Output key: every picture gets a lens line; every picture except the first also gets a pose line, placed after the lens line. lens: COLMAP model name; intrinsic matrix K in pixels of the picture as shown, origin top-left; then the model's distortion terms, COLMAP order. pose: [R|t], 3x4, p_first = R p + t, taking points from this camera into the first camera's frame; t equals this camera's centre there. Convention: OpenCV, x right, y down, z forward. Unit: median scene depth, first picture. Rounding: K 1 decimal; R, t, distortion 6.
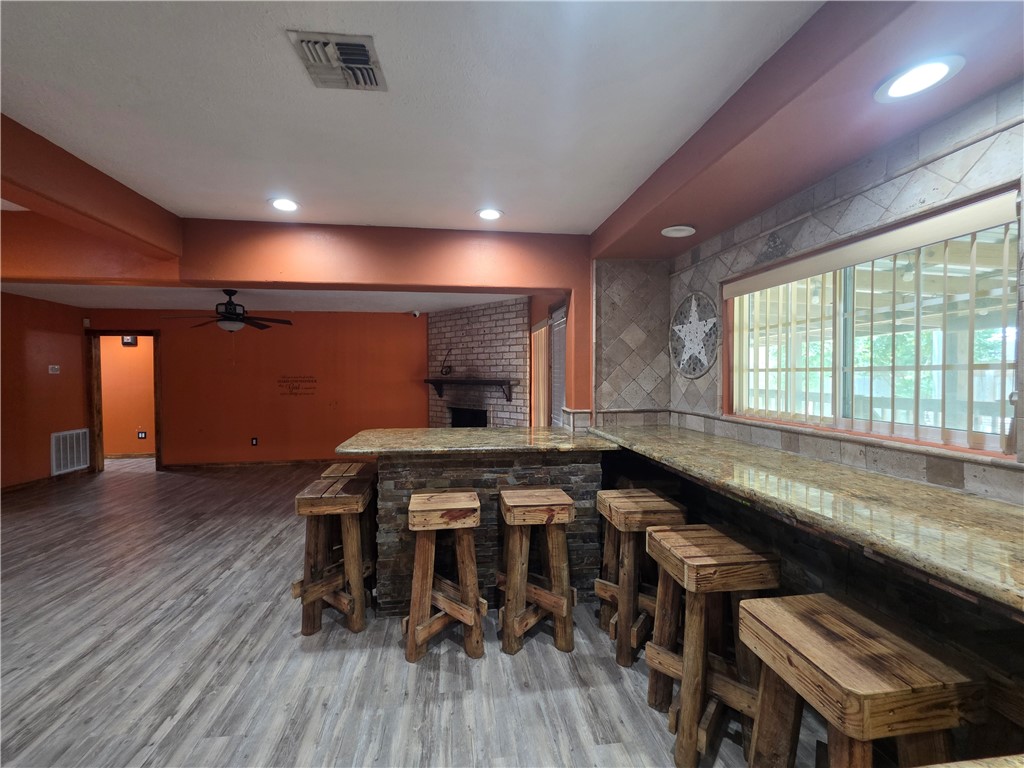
lens RADIAL K [[411.3, 0, 505.2], [0, 411.3, 381.5], [0, 0, 1]] dist [0.002088, -0.000436]
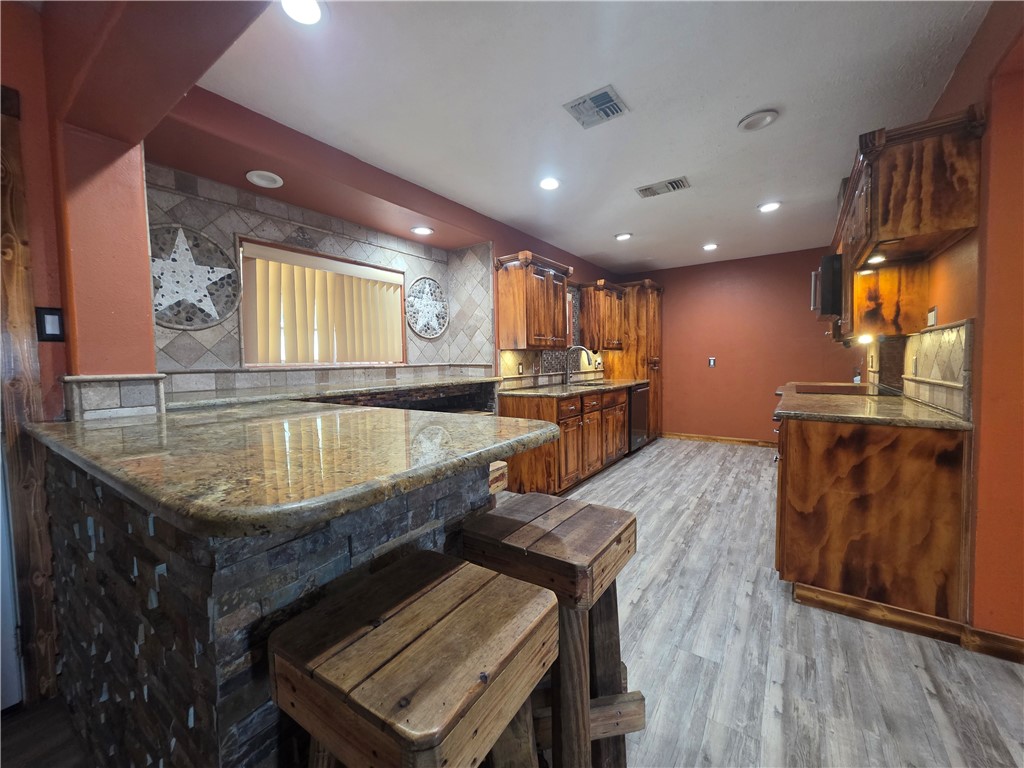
lens RADIAL K [[411.3, 0, 509.5], [0, 411.3, 380.7], [0, 0, 1]] dist [0.002088, -0.000436]
pose [[-0.740635, -0.016720, 0.671699, -0.271609], [0.032741, 0.997605, 0.060933, 0.030307], [-0.671109, 0.067121, -0.738314, 0.542907]]
